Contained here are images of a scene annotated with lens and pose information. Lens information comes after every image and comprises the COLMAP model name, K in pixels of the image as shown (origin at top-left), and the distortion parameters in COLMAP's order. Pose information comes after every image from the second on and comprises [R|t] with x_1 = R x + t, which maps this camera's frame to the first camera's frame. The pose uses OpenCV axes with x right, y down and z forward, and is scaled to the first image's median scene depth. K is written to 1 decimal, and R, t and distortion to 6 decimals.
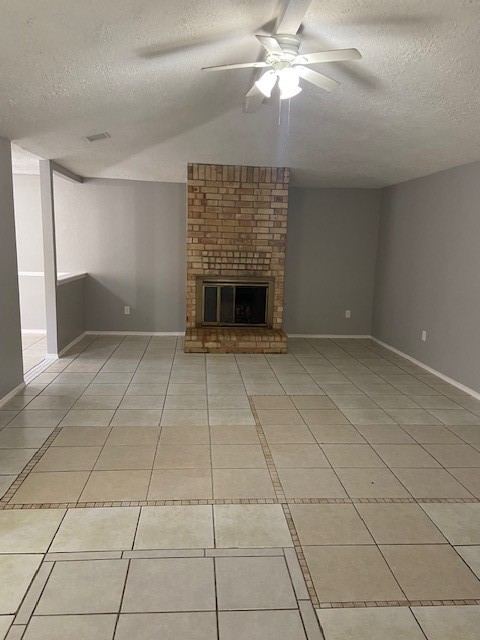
lens RADIAL K [[486.4, 0, 235.9], [0, 486.4, 317.8], [0, 0, 1]] dist [0.109361, -0.134642]
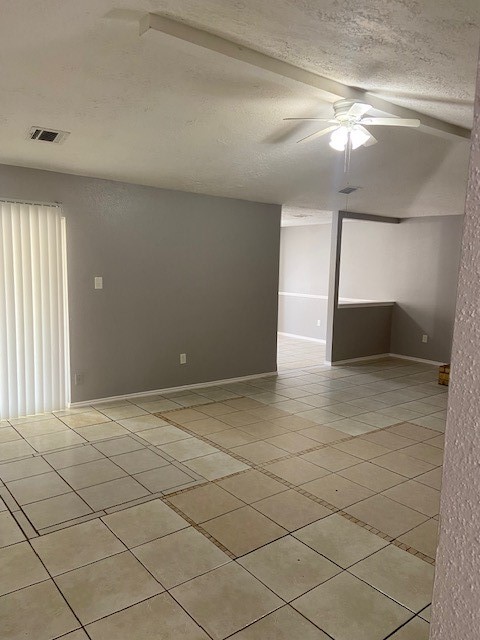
lens RADIAL K [[486.4, 0, 235.9], [0, 486.4, 317.8], [0, 0, 1]] dist [0.109361, -0.134642]
pose [[0.557002, 0.078532, -0.826790, 0.781589], [-0.139226, 0.990261, 0.000264, -0.007120], [0.818758, 0.114963, 0.562511, 0.131128]]
